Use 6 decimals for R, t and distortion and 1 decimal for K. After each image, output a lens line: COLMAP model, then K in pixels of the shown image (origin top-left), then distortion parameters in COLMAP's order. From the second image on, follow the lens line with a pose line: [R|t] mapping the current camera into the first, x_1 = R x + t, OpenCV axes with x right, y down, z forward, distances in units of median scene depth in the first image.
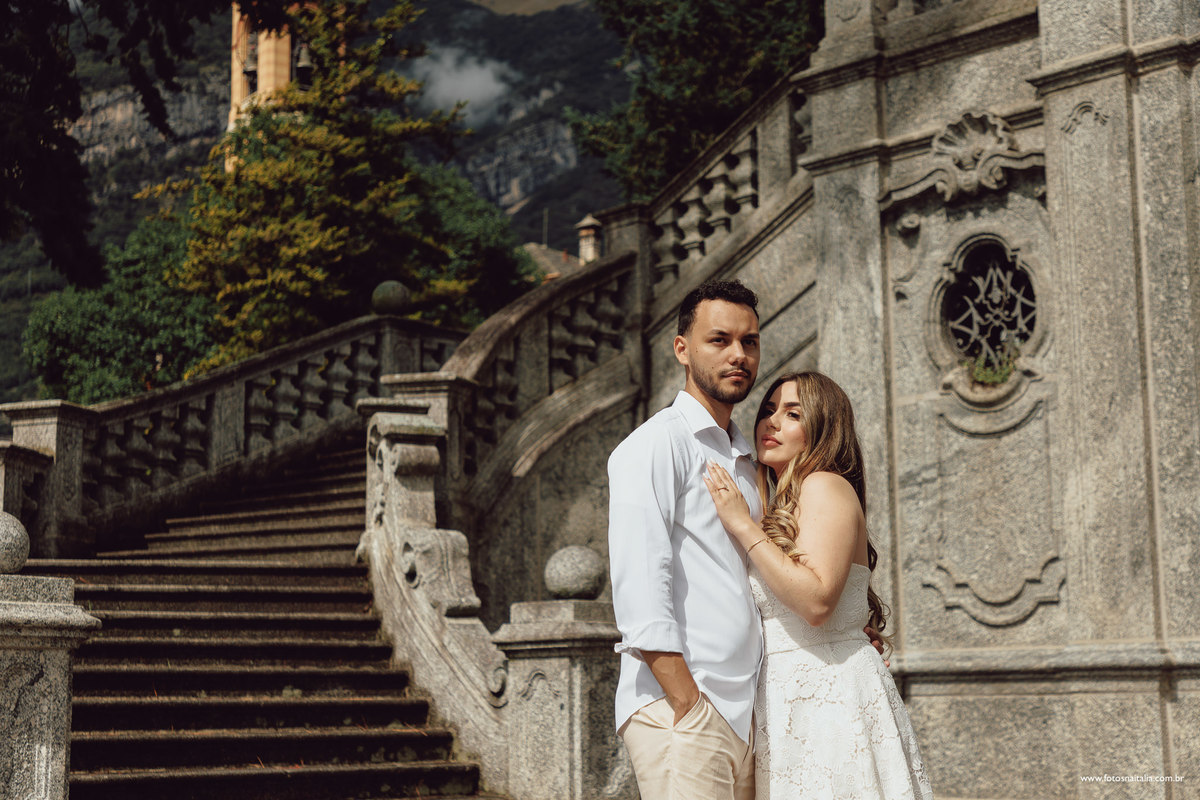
lens RADIAL K [[1915.4, 0, 656.6], [0, 1915.4, 409.1], [0, 0, 1]] dist [0.088251, 0.000000]
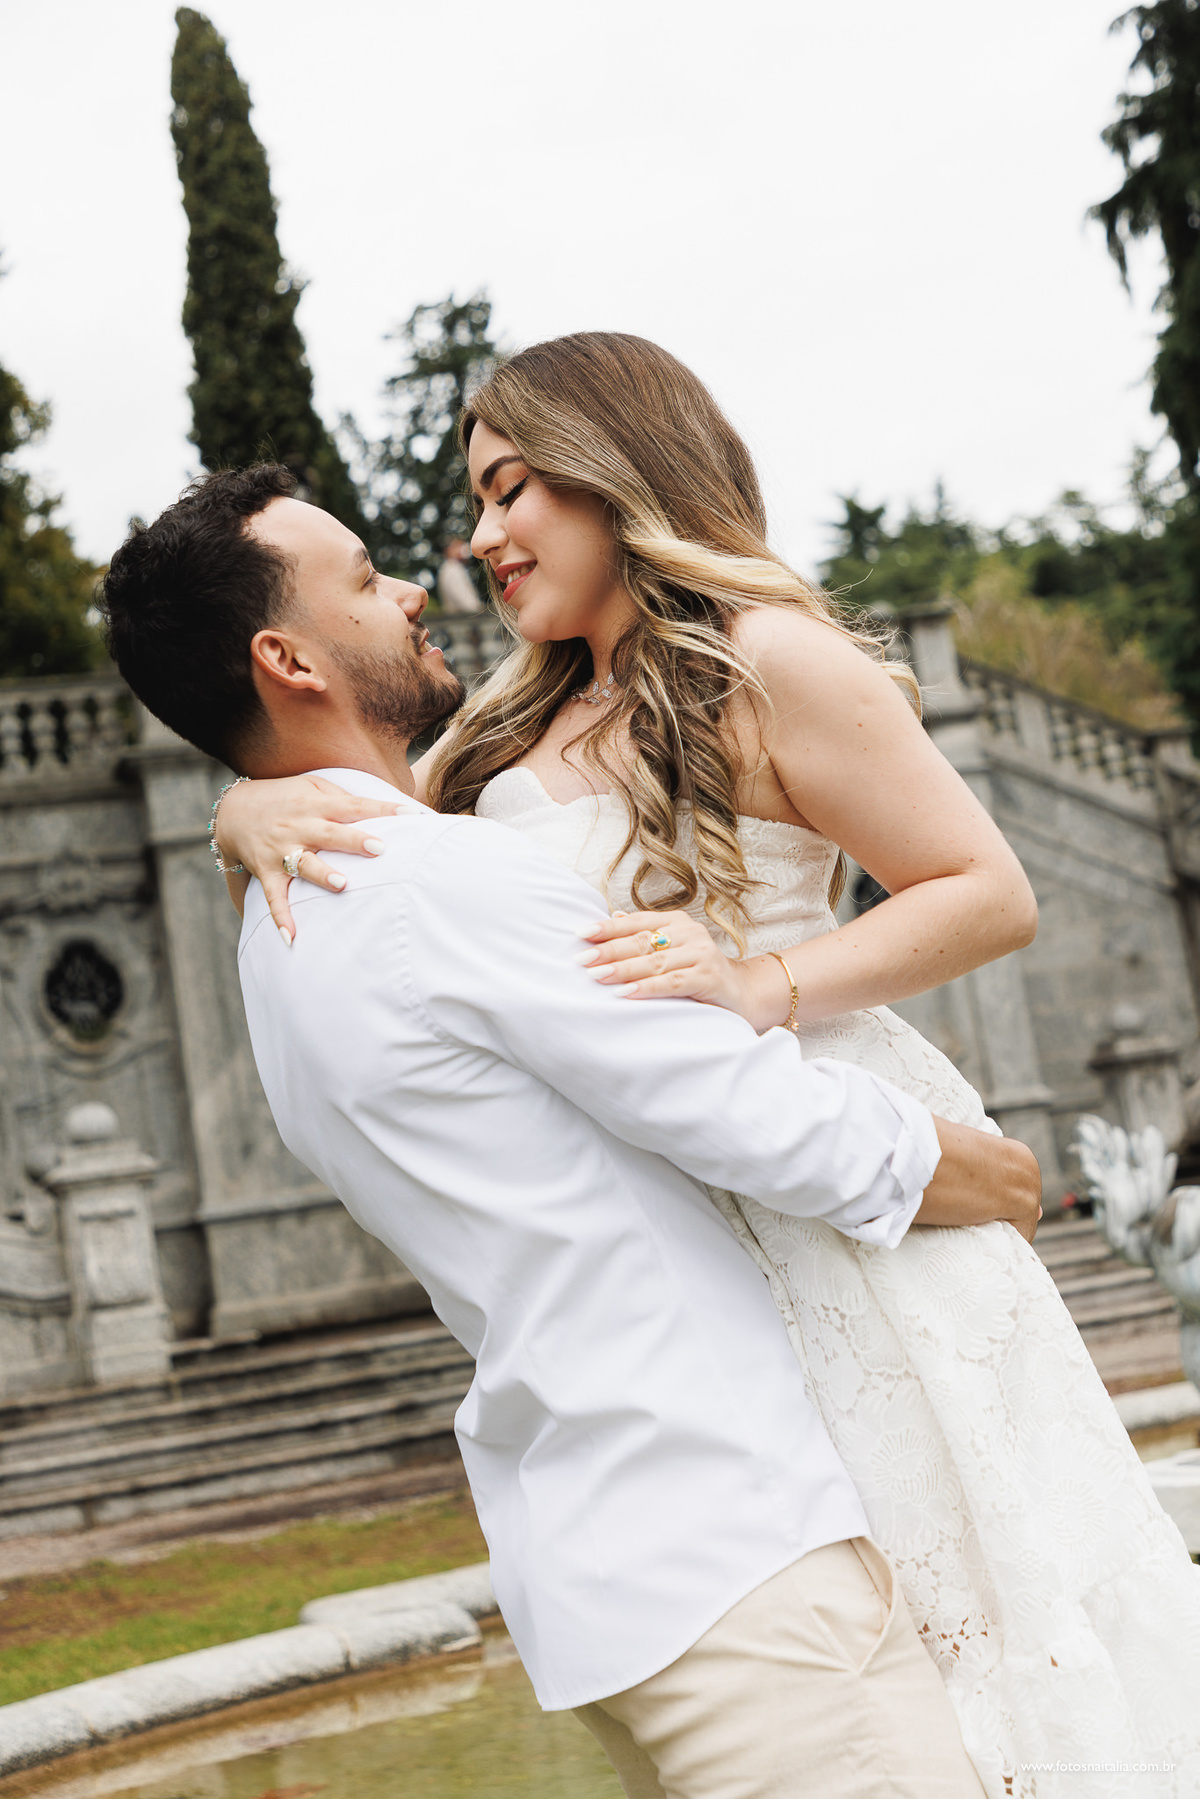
lens RADIAL K [[2489.4, 0, 595.2], [0, 2489.4, 901.3], [0, 0, 1]] dist [0.033369, 0.000000]
pose [[0.481650, 0.063521, 0.874059, -1.287605], [0.012047, 0.996796, -0.079079, 0.035130], [-0.876281, 0.048618, 0.479341, -0.239252]]
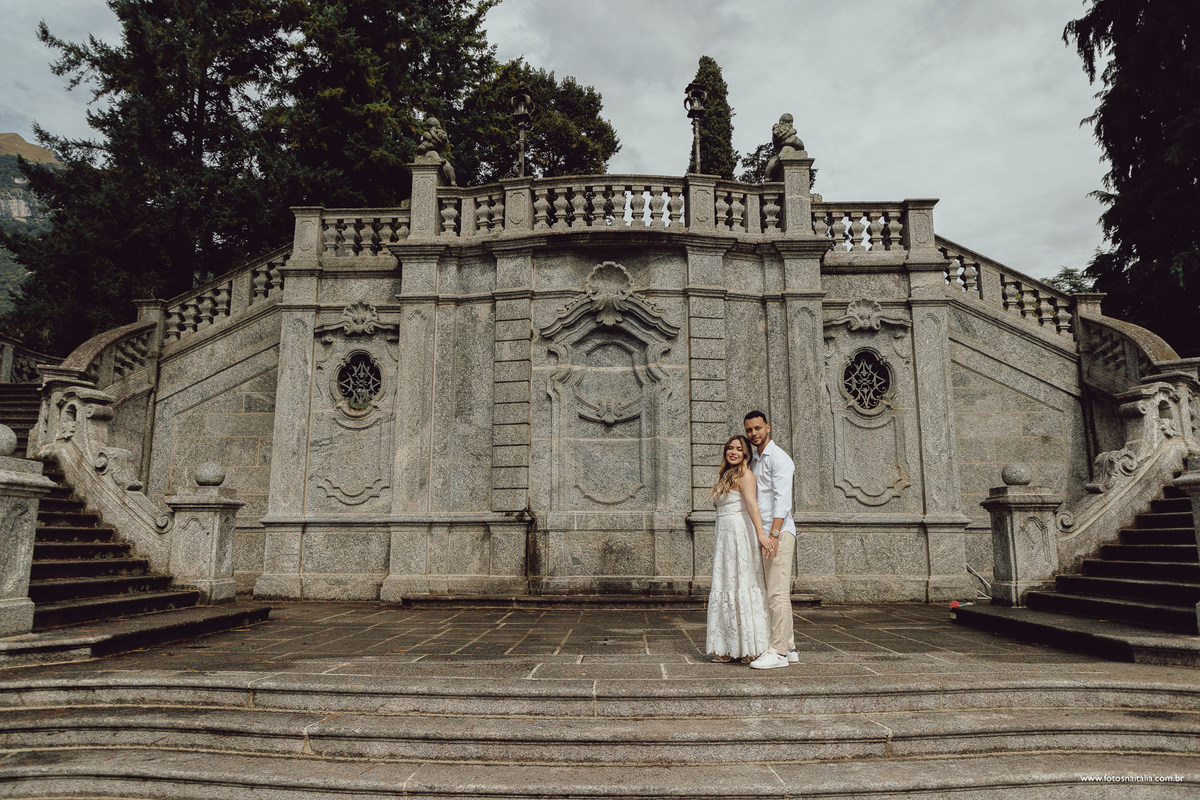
lens RADIAL K [[772.7, 0, 612.9], [0, 772.7, 402.7], [0, 0, 1]] dist [-0.004027, -0.004112]
pose [[0.735230, 0.130191, 0.665197, -0.255930], [-0.114594, 0.991129, -0.067322, 0.008446], [-0.668061, -0.026730, 0.743626, 0.018594]]
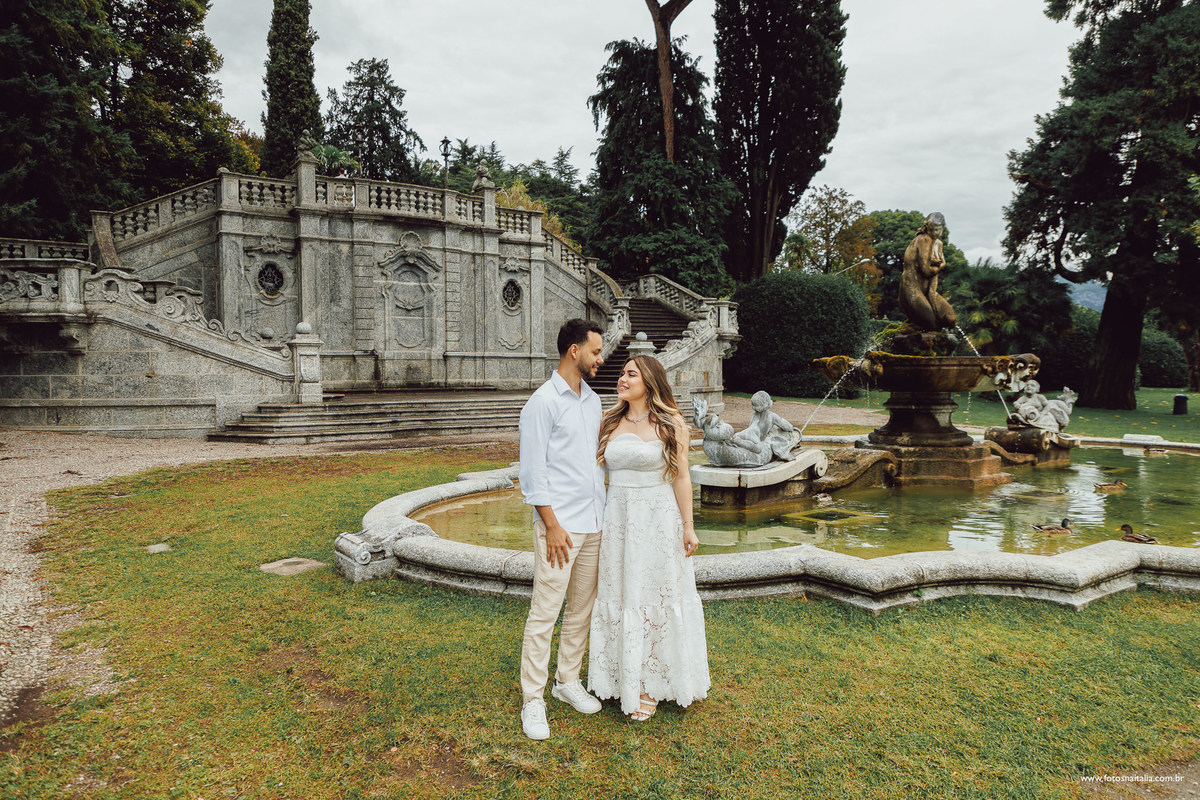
lens RADIAL K [[772.7, 0, 596.3], [0, 772.7, 390.3], [0, 0, 1]] dist [-0.004027, -0.004112]
pose [[0.182368, -0.014439, 0.983124, -1.525587], [-0.149345, 0.987884, 0.042212, 0.019227], [-0.971822, -0.154522, 0.178002, -0.138488]]
